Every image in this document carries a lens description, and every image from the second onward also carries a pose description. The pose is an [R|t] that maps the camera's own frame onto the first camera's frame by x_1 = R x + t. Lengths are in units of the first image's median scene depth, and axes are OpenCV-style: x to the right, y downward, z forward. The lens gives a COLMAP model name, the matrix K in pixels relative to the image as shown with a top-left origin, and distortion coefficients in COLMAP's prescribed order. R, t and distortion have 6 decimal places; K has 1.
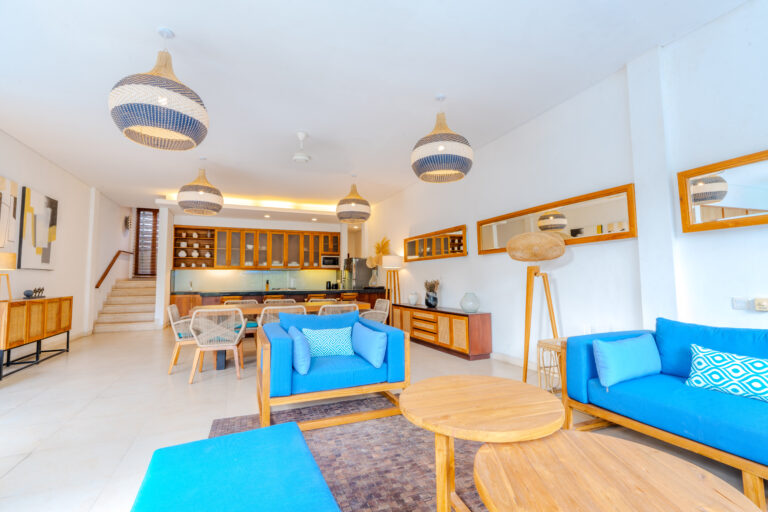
lens RADIAL K [[347.6, 0, 384.0], [0, 347.6, 253.8], [0, 0, 1]] dist [-0.010671, 0.004198]
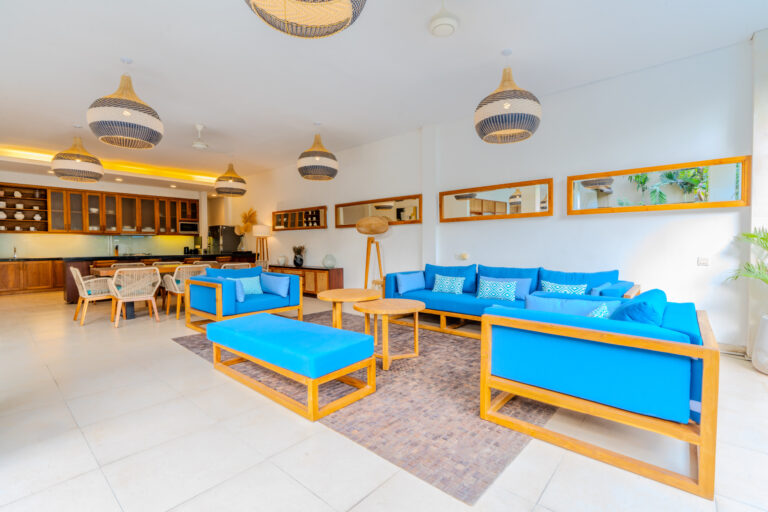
lens RADIAL K [[347.6, 0, 384.0], [0, 347.6, 253.8], [0, 0, 1]] dist [-0.010671, 0.004198]
pose [[0.899744, -0.007186, 0.436358, -0.114148], [-0.034960, 0.995464, 0.088480, -0.016696], [-0.435015, -0.094865, 0.895412, -0.249285]]
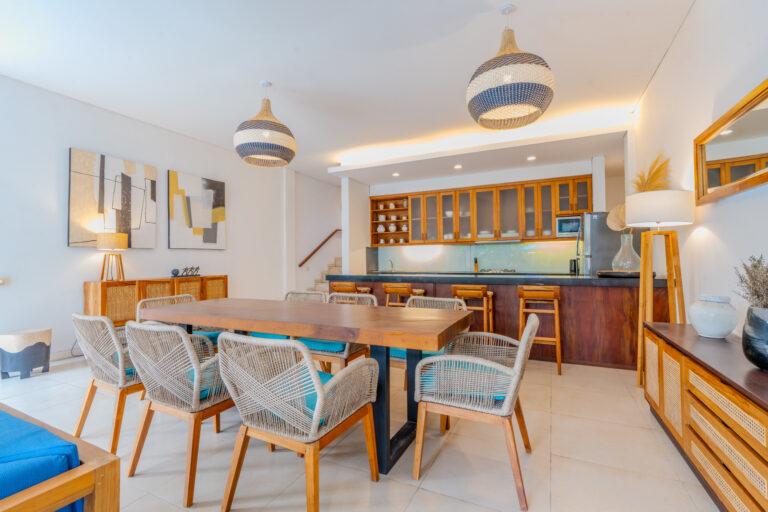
lens RADIAL K [[347.6, 0, 384.0], [0, 347.6, 253.8], [0, 0, 1]] dist [-0.010671, 0.004198]
pose [[0.654138, -0.010861, -0.756297, 0.111107], [0.060009, 0.997490, 0.037578, 0.037651], [0.753991, -0.069965, 0.653148, 0.513136]]
